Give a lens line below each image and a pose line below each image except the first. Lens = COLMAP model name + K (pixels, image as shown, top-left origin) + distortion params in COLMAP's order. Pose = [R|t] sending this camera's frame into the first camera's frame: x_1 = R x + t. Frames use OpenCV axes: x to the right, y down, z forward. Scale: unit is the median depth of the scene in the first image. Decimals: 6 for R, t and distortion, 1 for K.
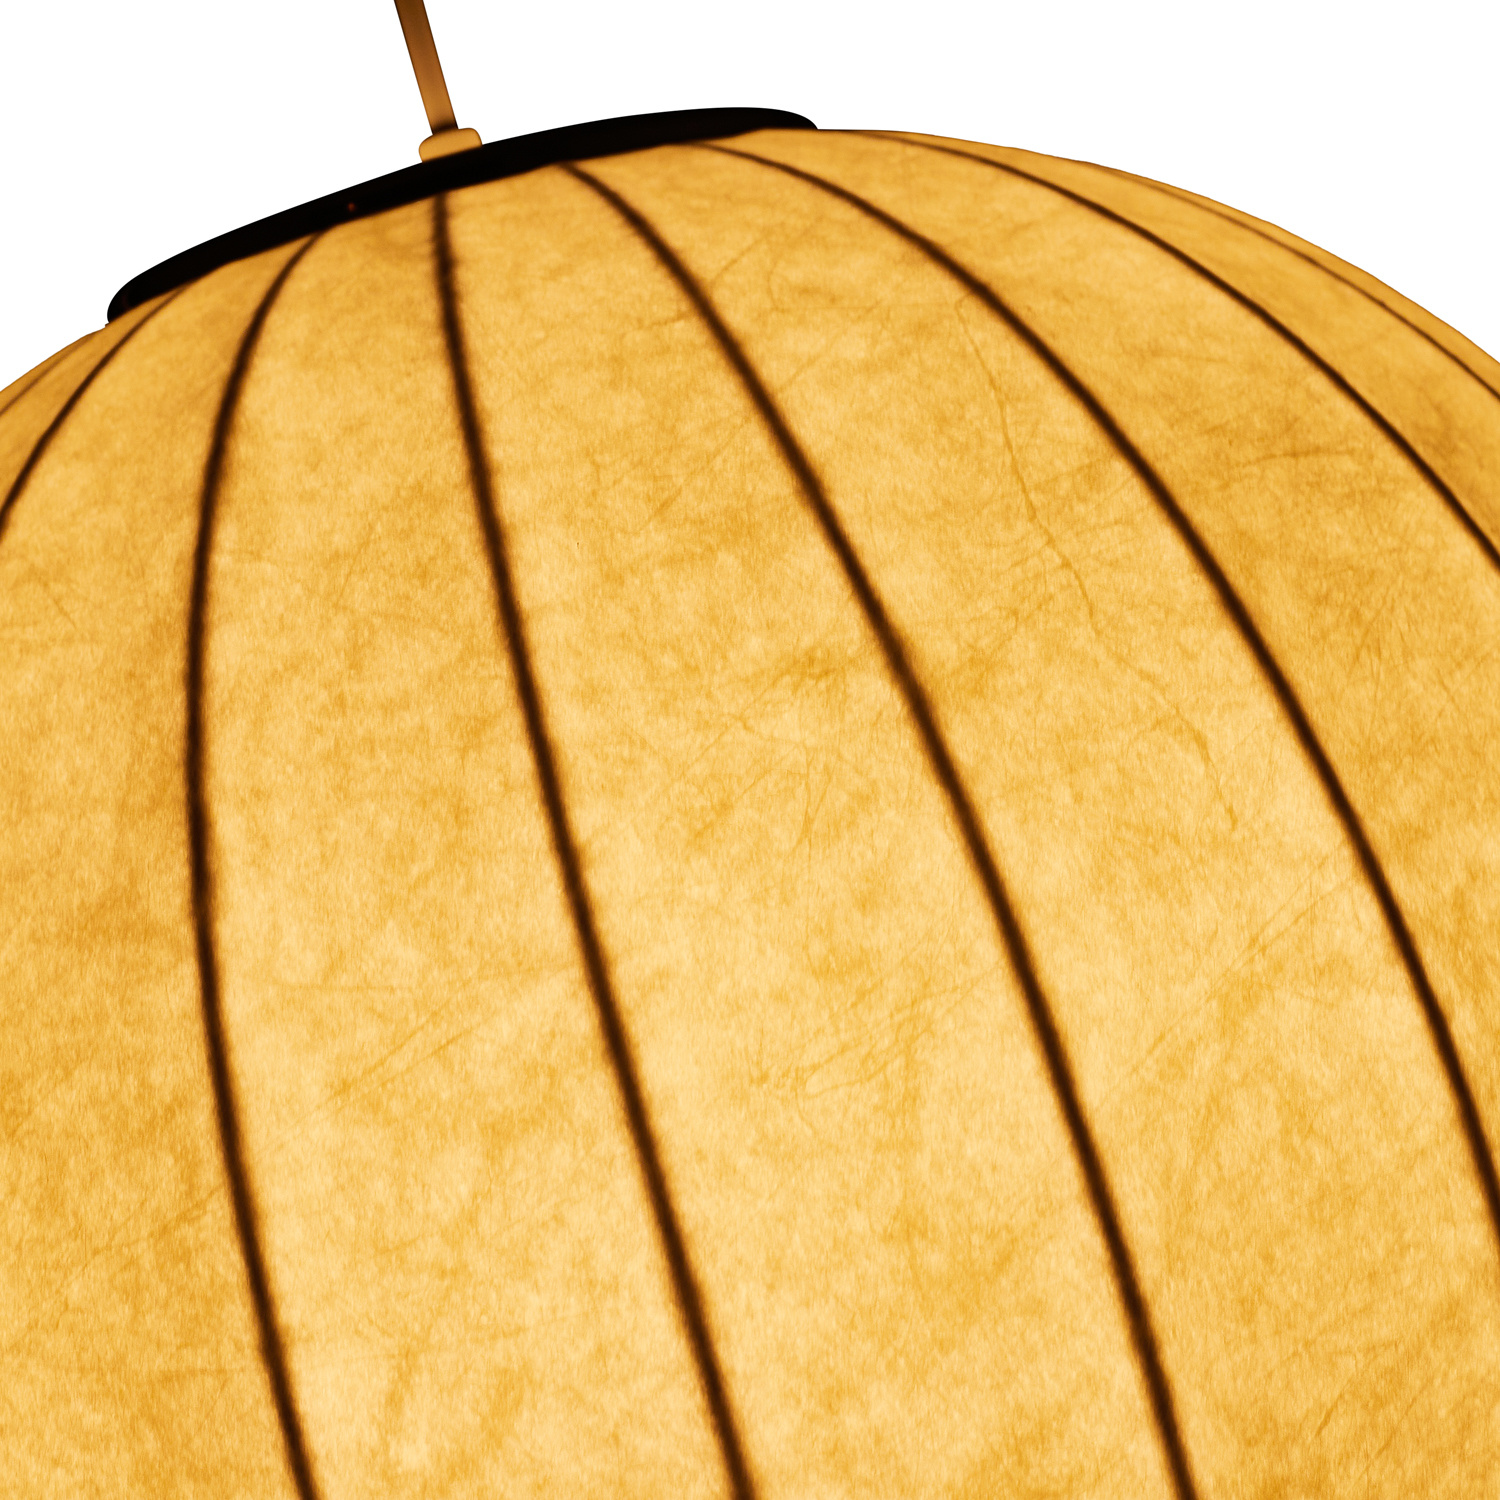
lens RADIAL K [[3592.2, 0, 750.0], [0, 3592.2, 750.0], [0, 0, 1]] dist [-0.111566, -0.278144]
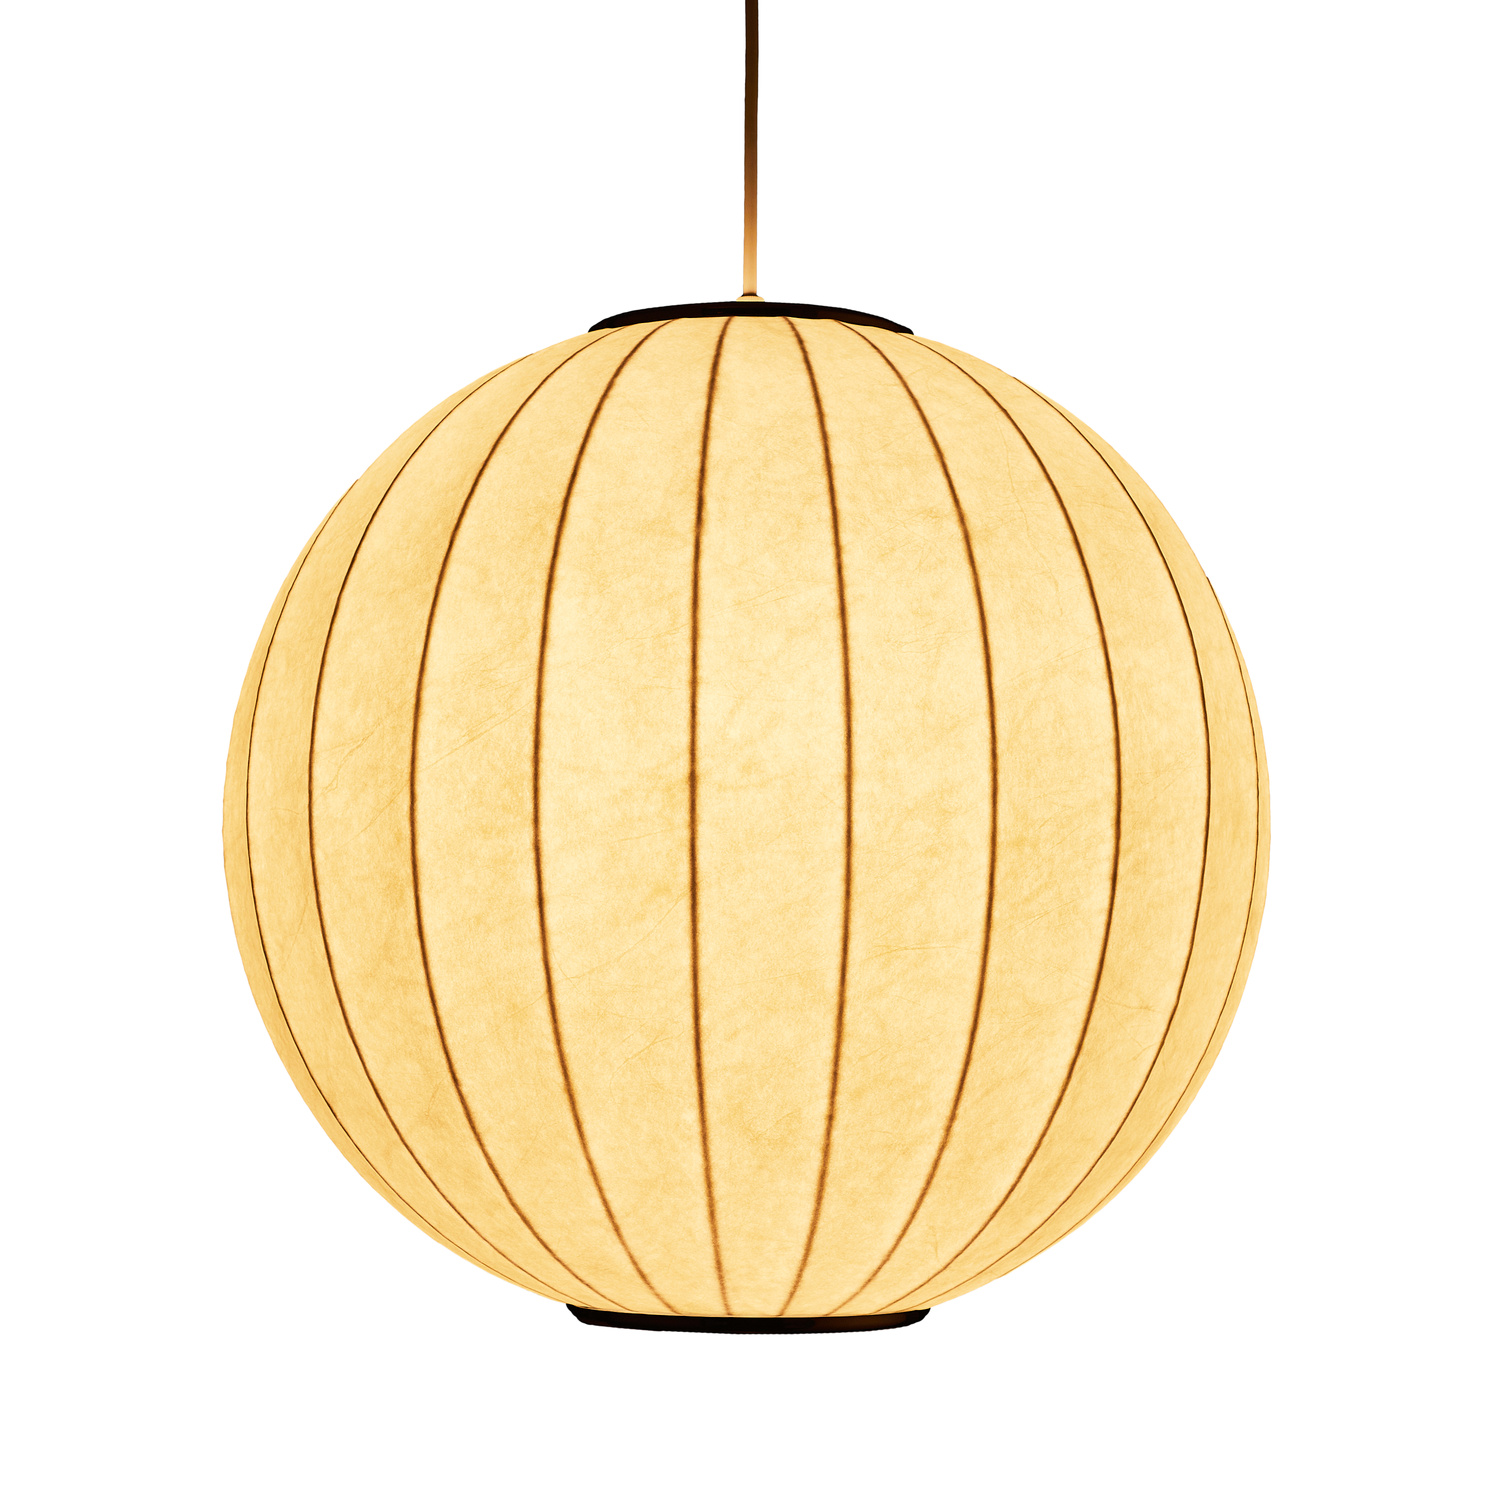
lens RADIAL K [[3436.1, 0, 750.0], [0, 3436.1, 750.0], [0, 0, 1]] dist [-0.118548, -0.187671]
pose [[0.948702, 0.283777, 0.139408, -0.428869], [-0.268370, 0.955881, -0.119456, 0.500369], [-0.167156, 0.075915, 0.983003, -1.533517]]
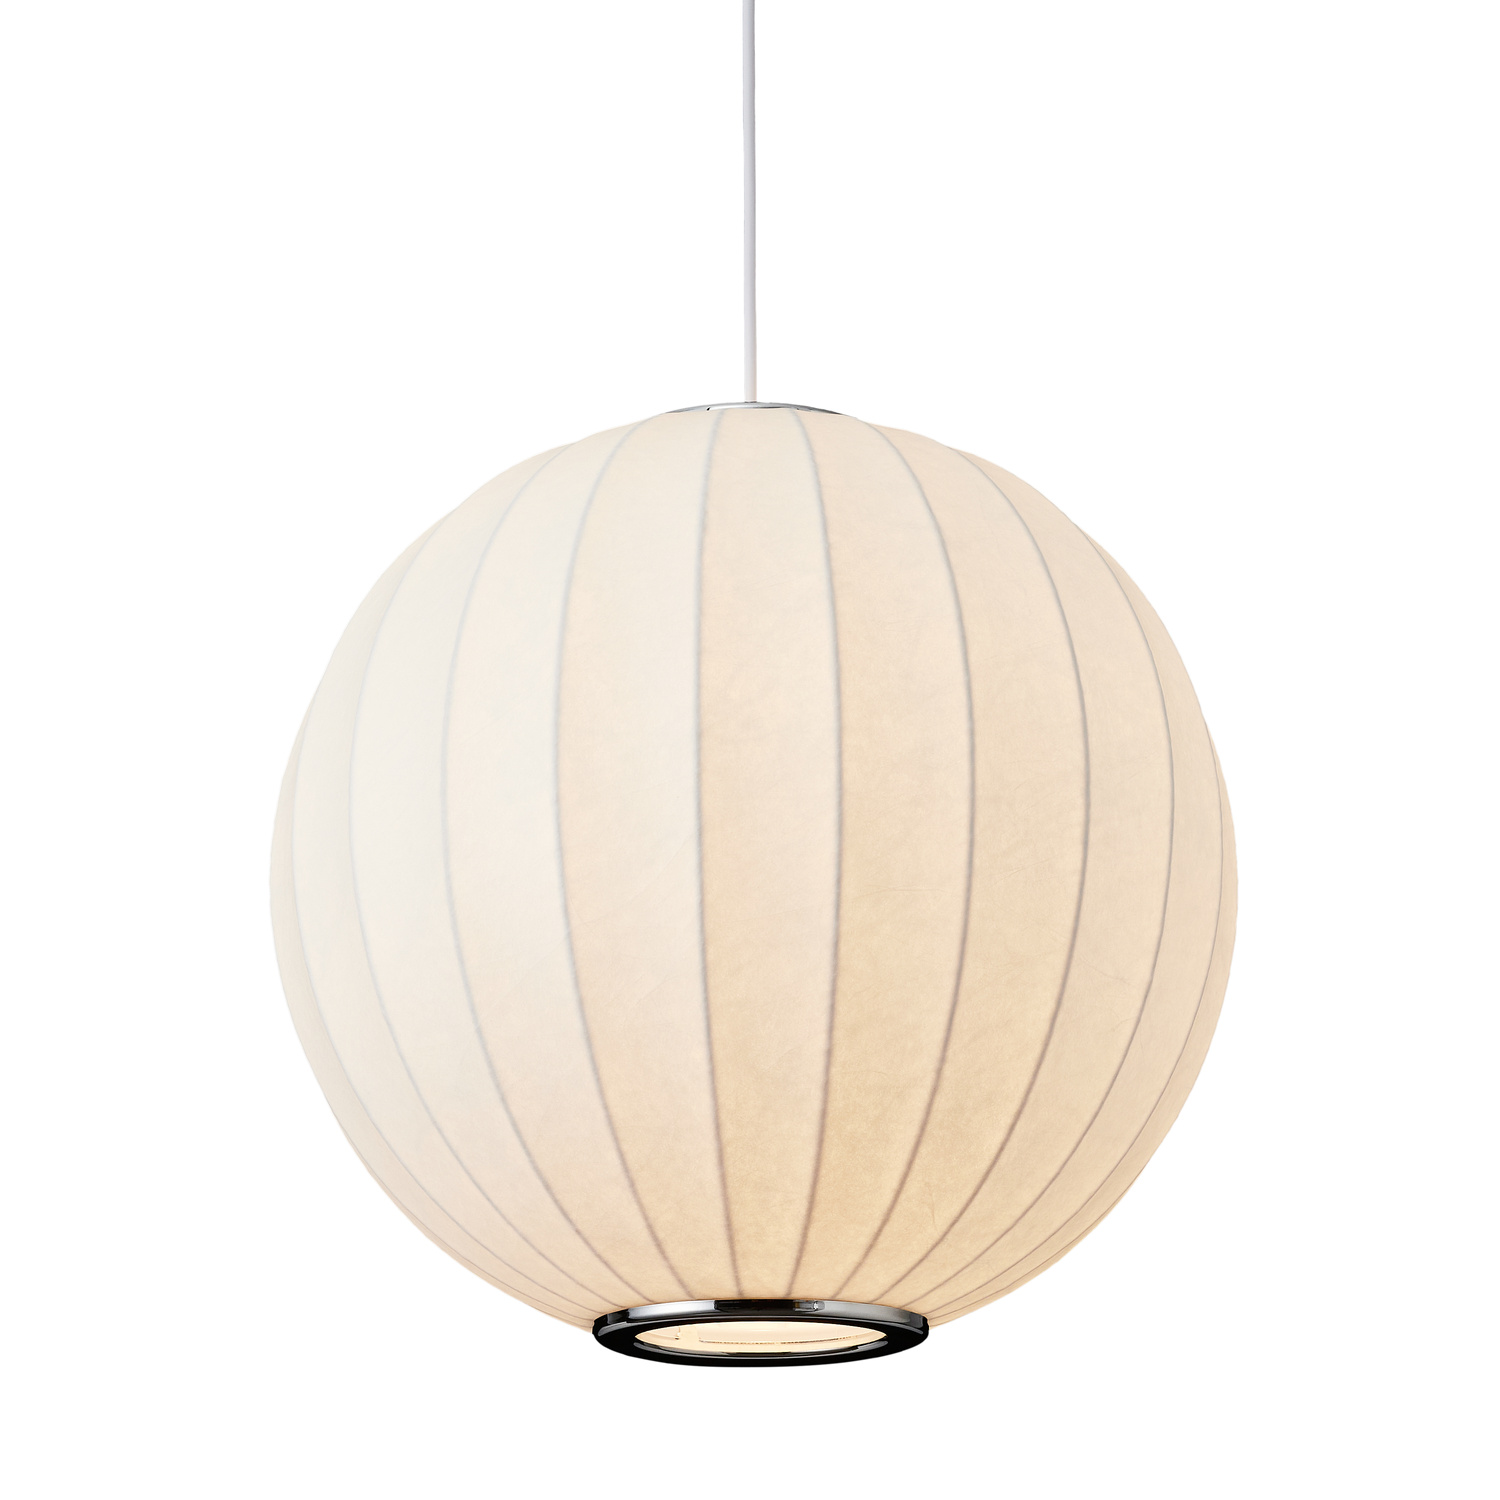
lens RADIAL K [[3436.1, 0, 750.0], [0, 3436.1, 750.0], [0, 0, 1]] dist [-0.118548, -0.187671]
pose [[0.954125, 0.292601, 0.063480, -0.242697], [-0.257565, 0.910228, -0.324260, 1.135216], [-0.152660, 0.293034, 0.943836, -1.674872]]
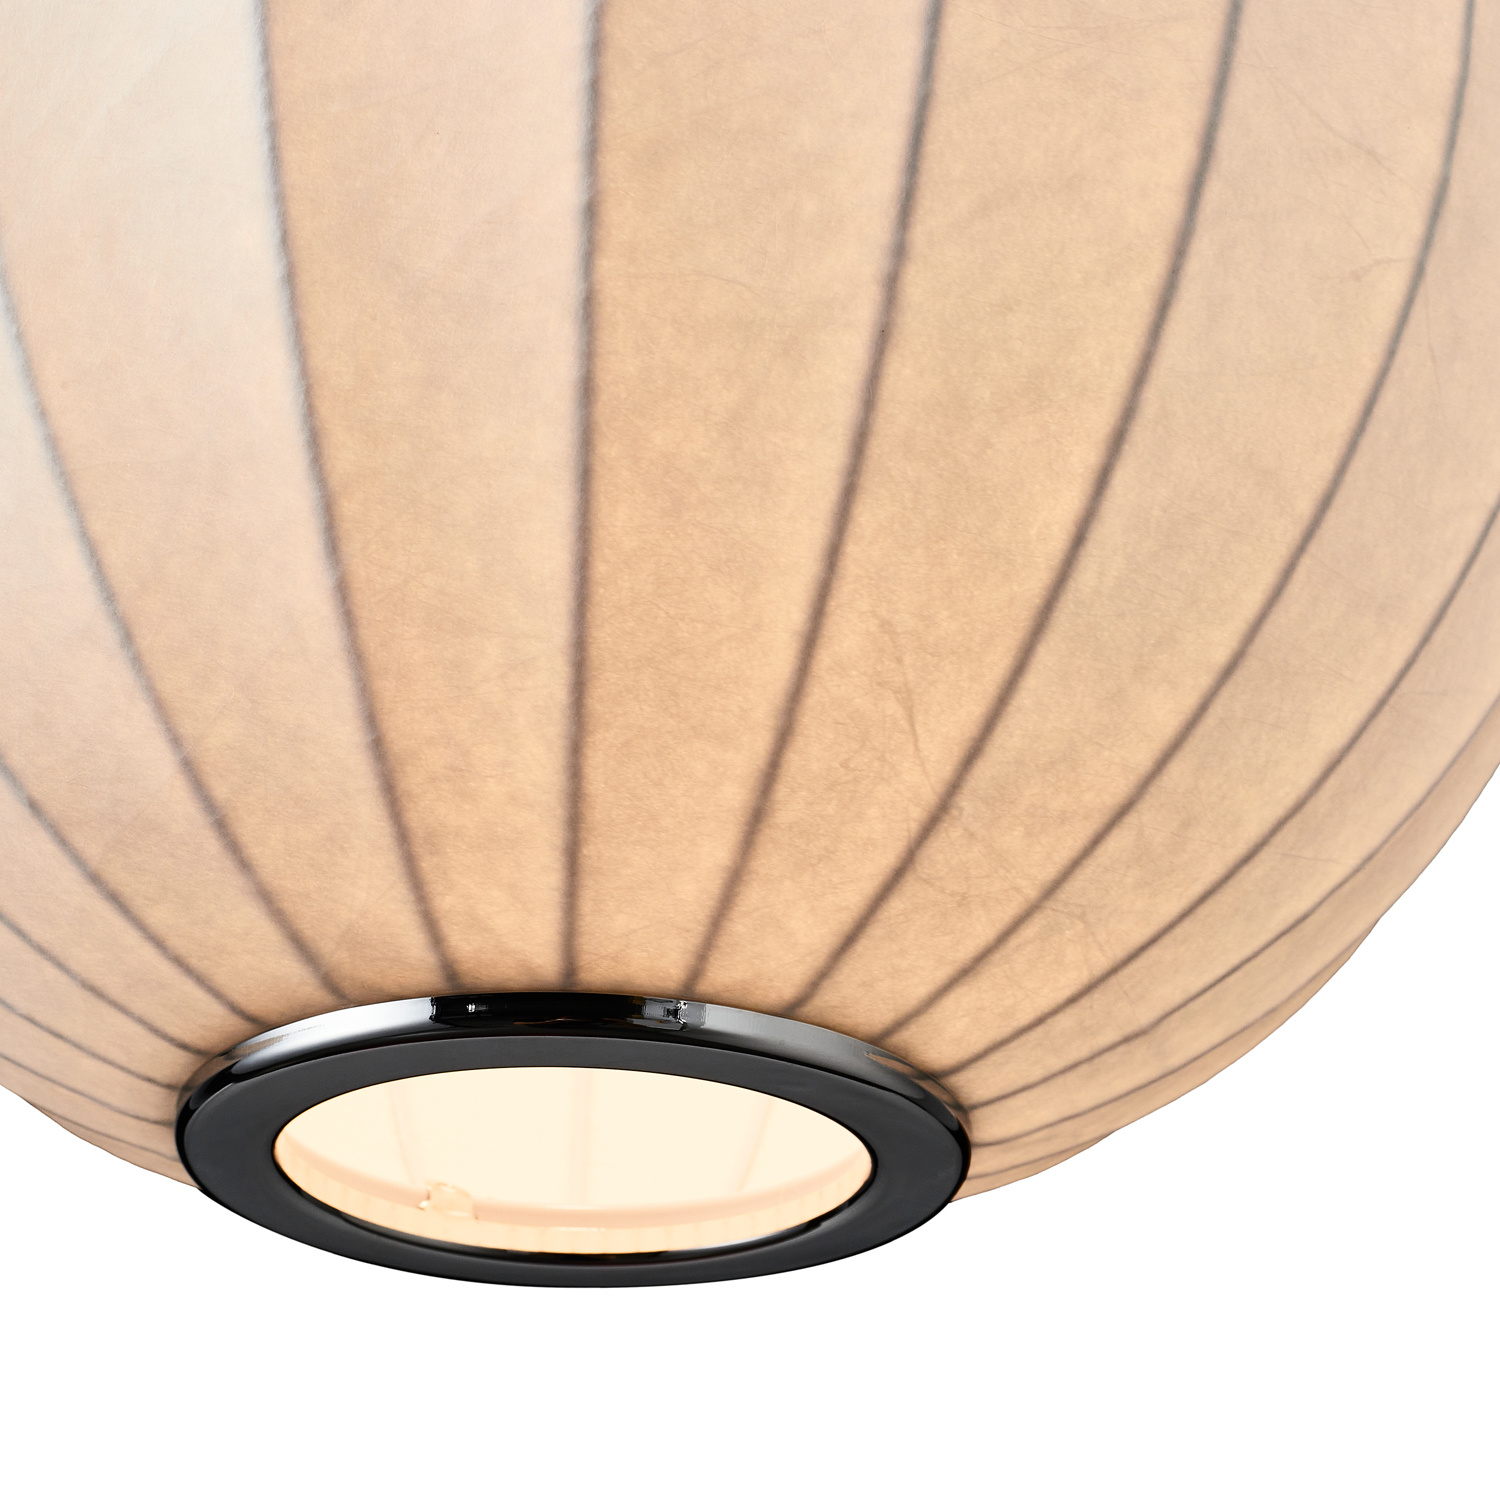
lens RADIAL K [[3430.3, 0, 1086.4], [0, 3430.3, 748.2], [0, 0, 1]] dist [-0.165105, -0.201565]
pose [[0.962694, 0.270317, 0.012180, 0.245631], [-0.236005, 0.860814, -0.450888, 1.016850], [-0.132367, 0.431193, 0.892497, 0.130512]]
